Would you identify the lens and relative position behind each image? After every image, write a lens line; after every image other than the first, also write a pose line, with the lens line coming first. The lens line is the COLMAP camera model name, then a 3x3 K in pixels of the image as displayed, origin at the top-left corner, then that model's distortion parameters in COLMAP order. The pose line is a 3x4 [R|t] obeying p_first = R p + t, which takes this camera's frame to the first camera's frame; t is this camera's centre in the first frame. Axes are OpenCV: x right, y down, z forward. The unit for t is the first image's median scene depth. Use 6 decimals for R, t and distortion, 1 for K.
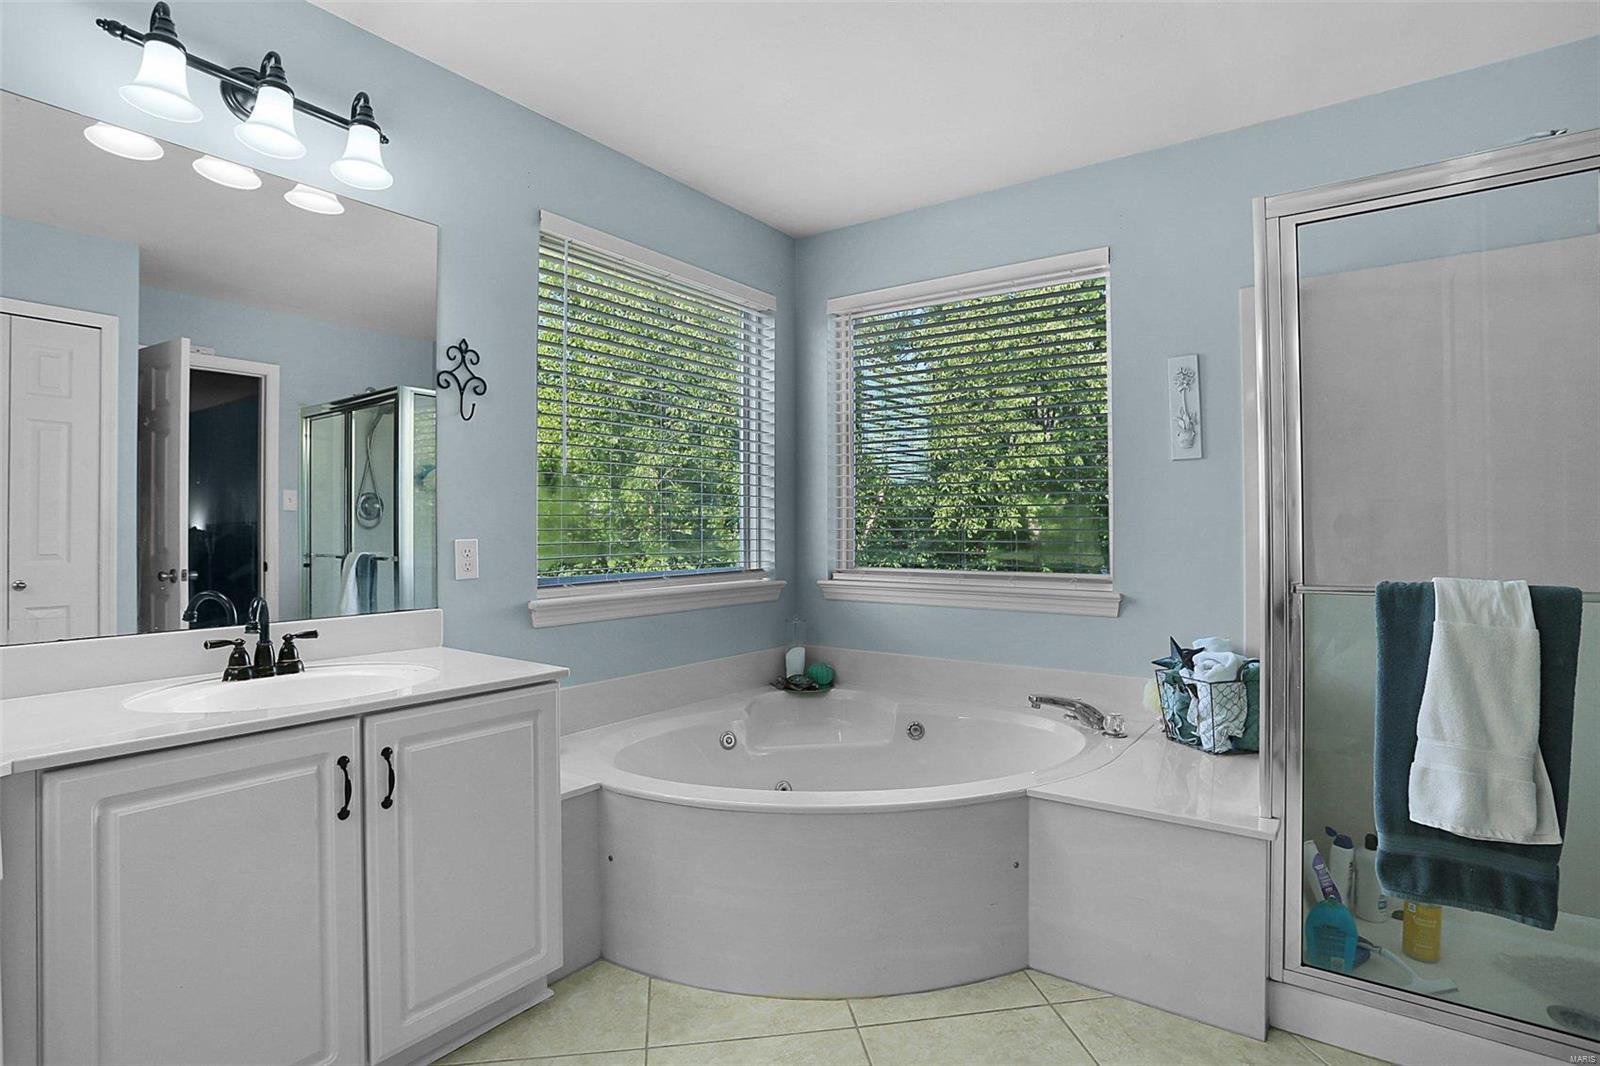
lens RADIAL K [[767.8, 0, 800.0], [0, 767.8, 533.0], [0, 0, 1]] dist [-0.085137, 0.035563]
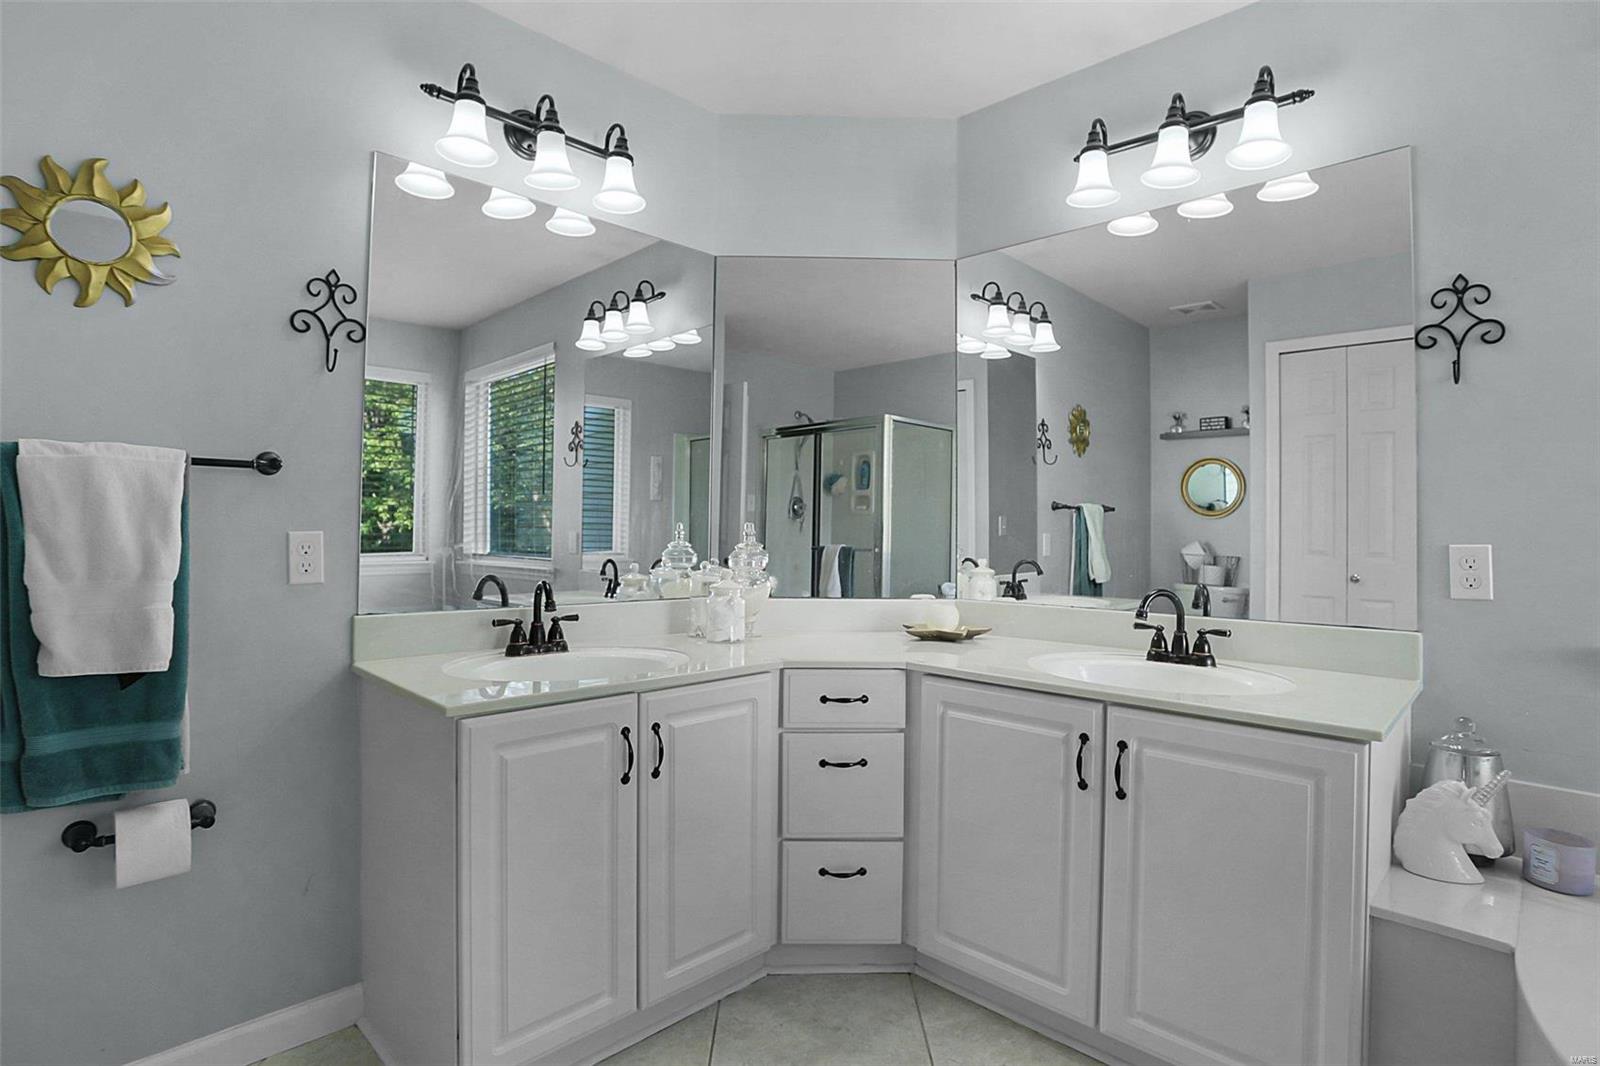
lens RADIAL K [[767.8, 0, 800.0], [0, 767.8, 533.0], [0, 0, 1]] dist [-0.085137, 0.035563]
pose [[-0.114143, 0.008526, -0.993428, 0.432137], [-0.012581, 0.999871, 0.010026, -0.003004], [0.993385, 0.013643, -0.114021, 0.553435]]
